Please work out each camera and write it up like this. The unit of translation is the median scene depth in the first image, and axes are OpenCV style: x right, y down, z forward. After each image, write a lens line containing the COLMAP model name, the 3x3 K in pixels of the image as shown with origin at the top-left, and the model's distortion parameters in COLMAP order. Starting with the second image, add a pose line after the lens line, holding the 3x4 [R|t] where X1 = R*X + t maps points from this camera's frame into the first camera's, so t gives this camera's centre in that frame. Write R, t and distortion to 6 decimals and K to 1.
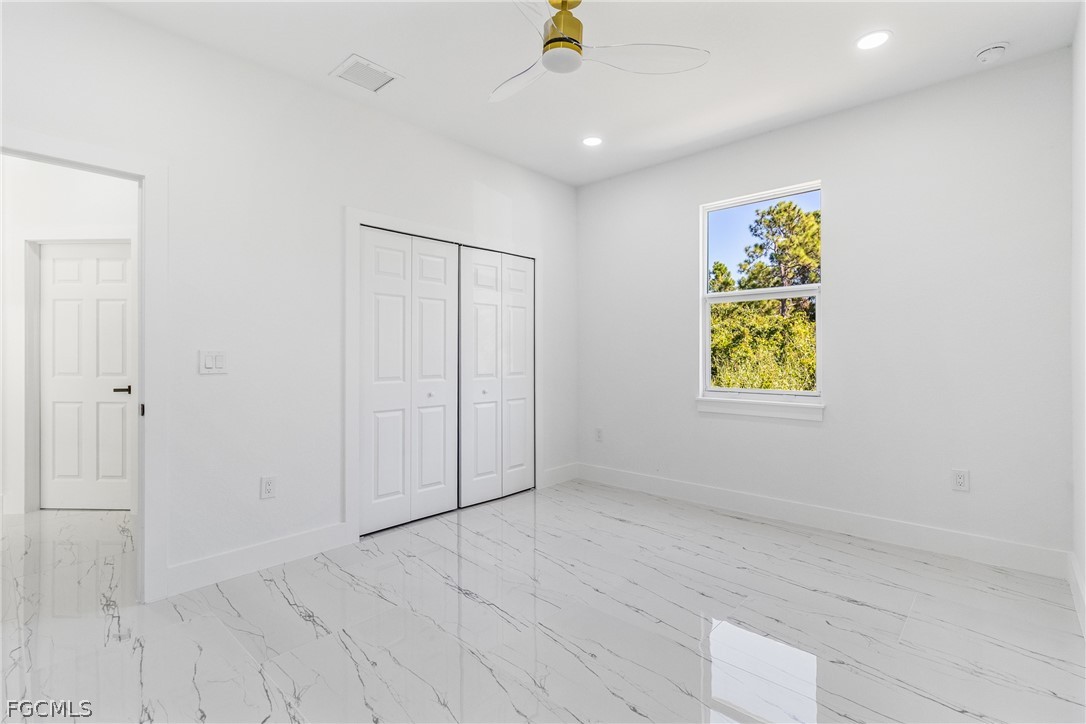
lens RADIAL K [[490.3, 0, 540.6], [0, 490.3, 357.9], [0, 0, 1]] dist [-0.000412, 0.000075]
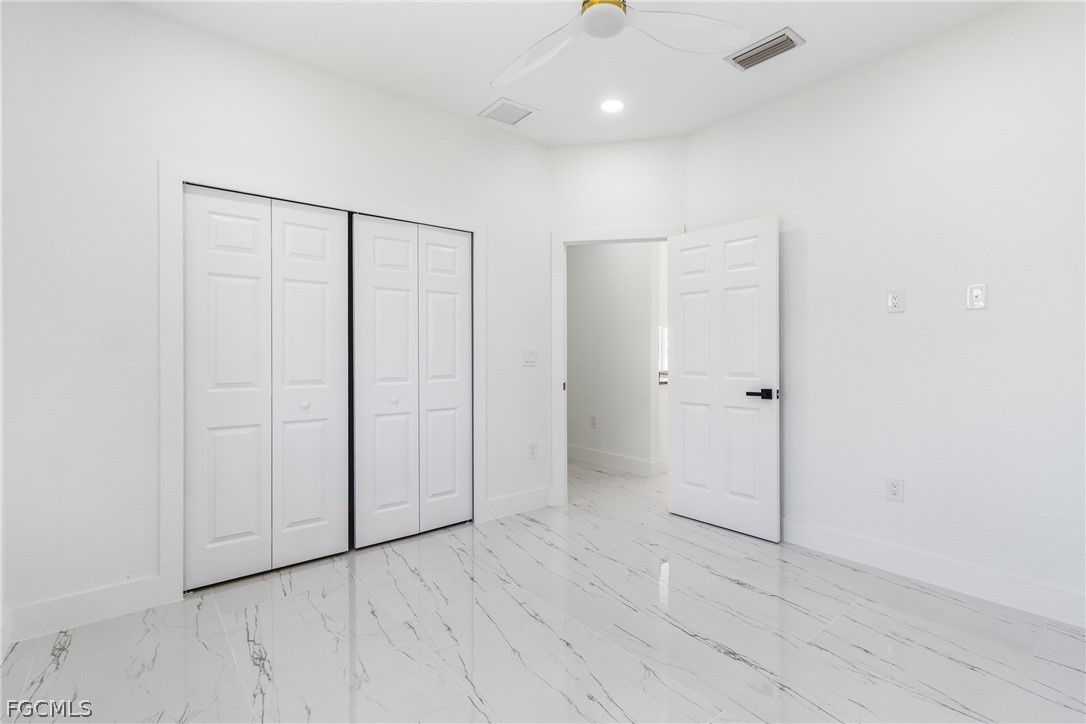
lens RADIAL K [[491.3, 0, 547.7], [0, 491.3, 353.7], [0, 0, 1]] dist [0.002215, -0.000060]
pose [[0.990666, -0.006438, -0.136159, 0.253282], [0.005961, 0.999975, -0.003909, -0.001163], [0.136180, 0.003061, 0.990679, 0.270553]]
